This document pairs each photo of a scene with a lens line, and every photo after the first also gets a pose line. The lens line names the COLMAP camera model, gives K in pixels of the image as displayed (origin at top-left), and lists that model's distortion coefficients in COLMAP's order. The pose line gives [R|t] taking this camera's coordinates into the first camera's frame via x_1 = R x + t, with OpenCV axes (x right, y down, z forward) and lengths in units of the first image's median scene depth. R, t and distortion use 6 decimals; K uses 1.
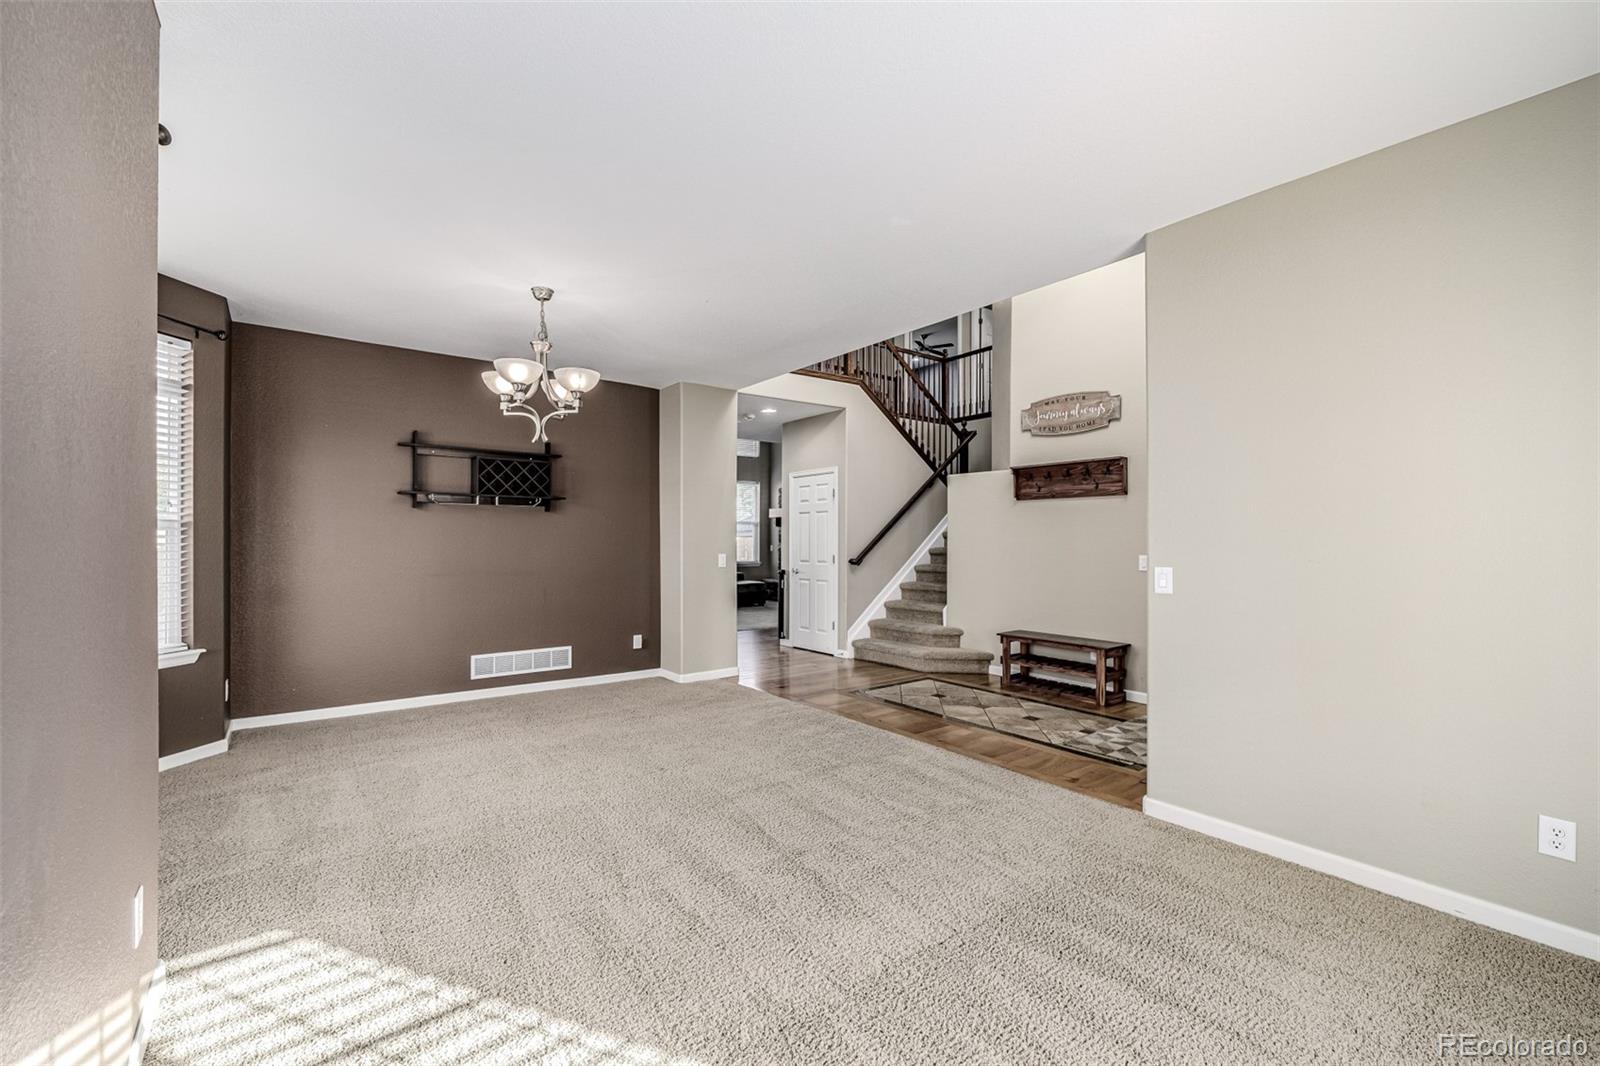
lens RADIAL K [[663.0, 0, 796.3], [0, 663.0, 536.3], [0, 0, 1]] dist [0.002595, 0.000241]
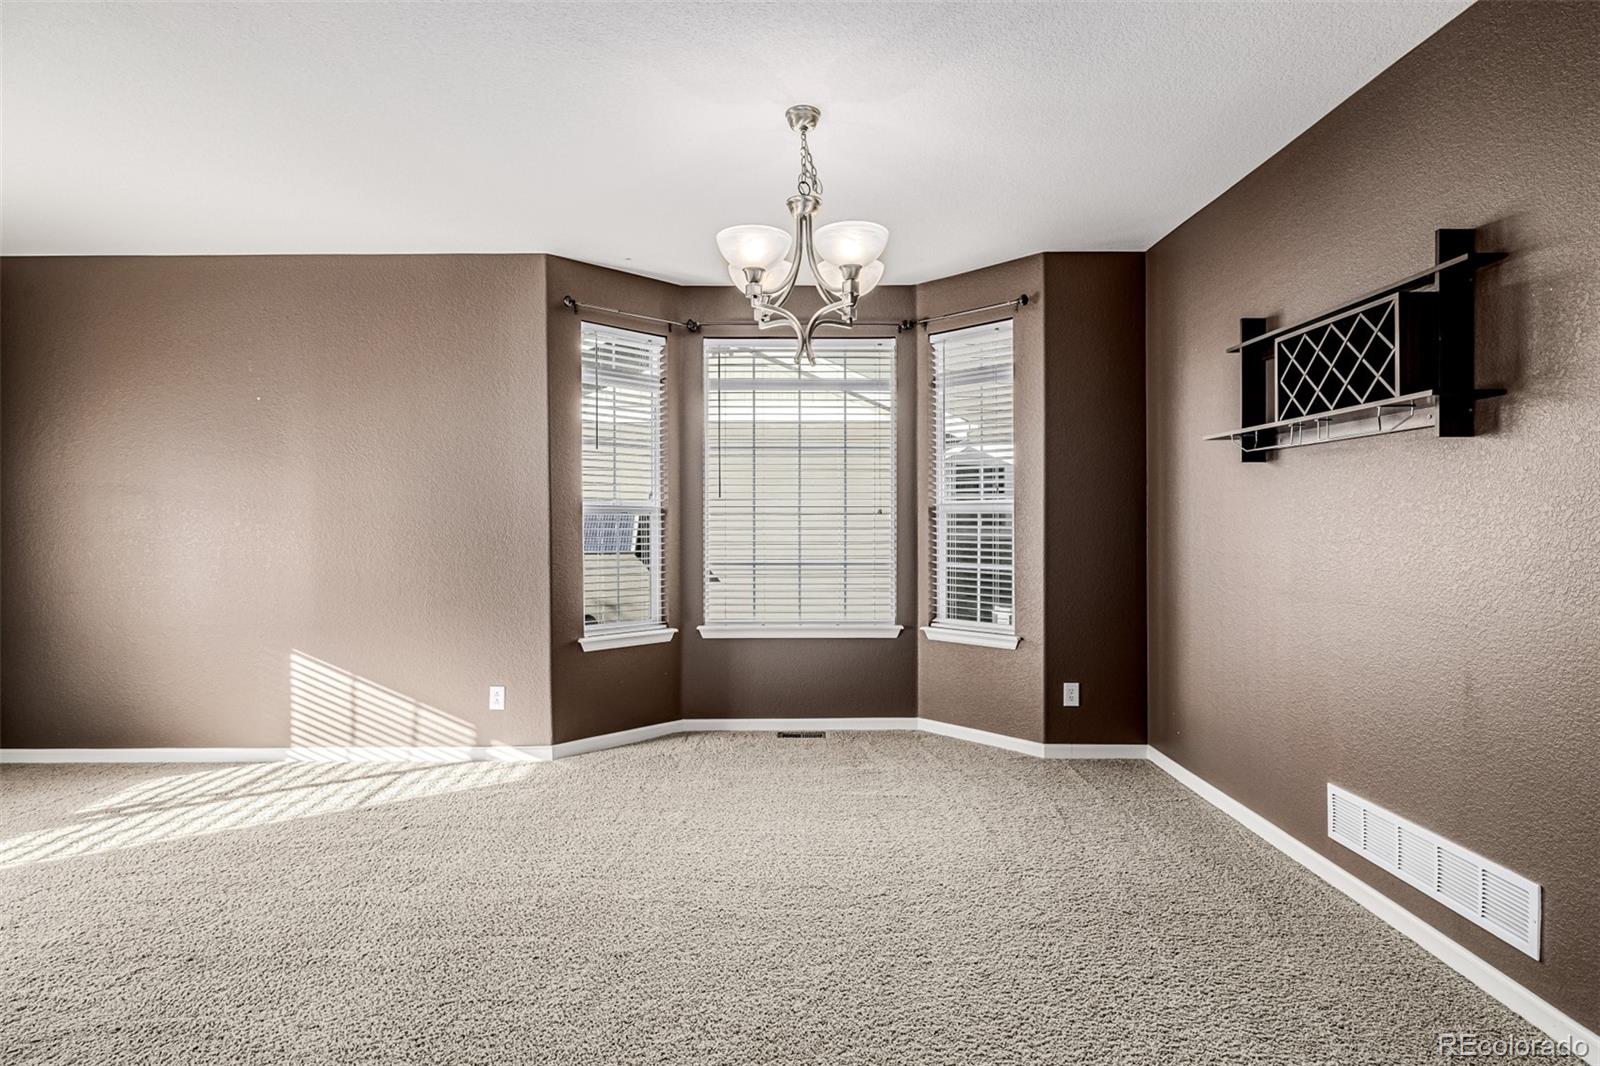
lens RADIAL K [[779.5, 0, 800.0], [0, 779.5, 533.0], [0, 0, 1]] dist [0.001577, 0.000326]
pose [[-0.588294, 0.006180, -0.808623, 0.168216], [0.000632, 0.999974, 0.007183, 0.008415], [0.808647, 0.003714, -0.588283, 1.231852]]
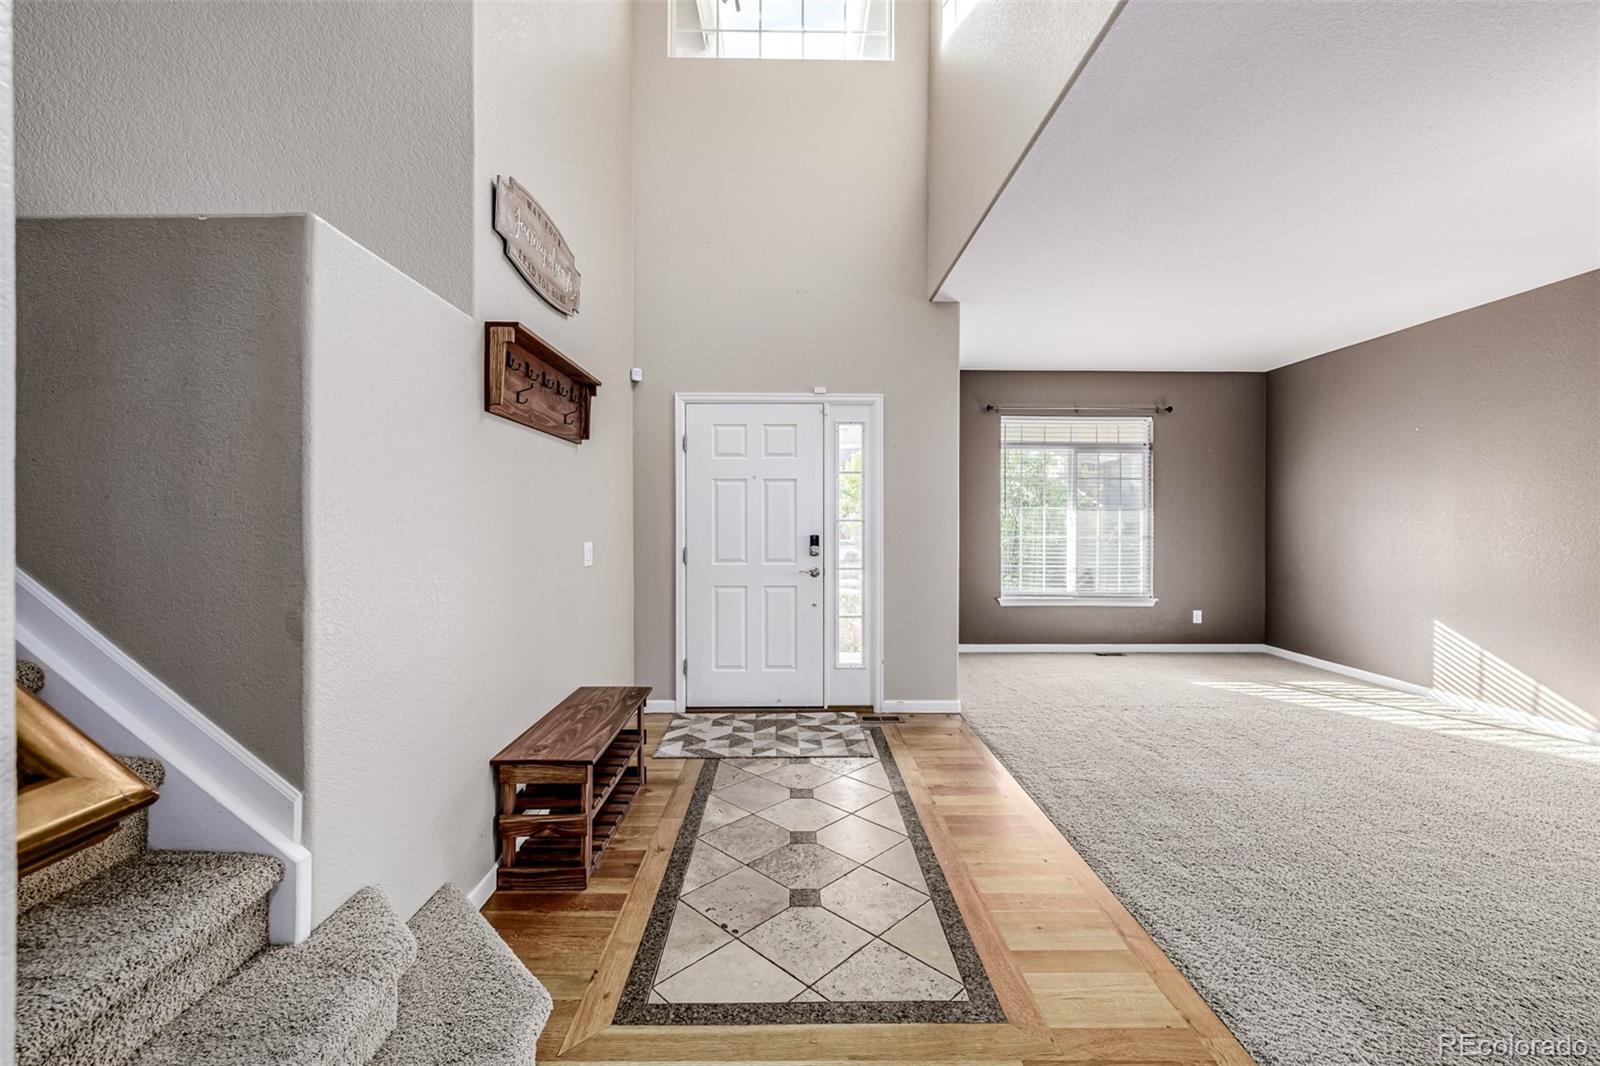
lens RADIAL K [[672.6, 0, 799.8], [0, 672.6, 534.4], [0, 0, 1]] dist [0.003062, 0.000375]
pose [[-0.805048, -0.014234, 0.593038, -0.034486], [-0.004386, 0.999828, 0.018043, 0.008553], [-0.593193, 0.011924, -0.804972, 1.634365]]
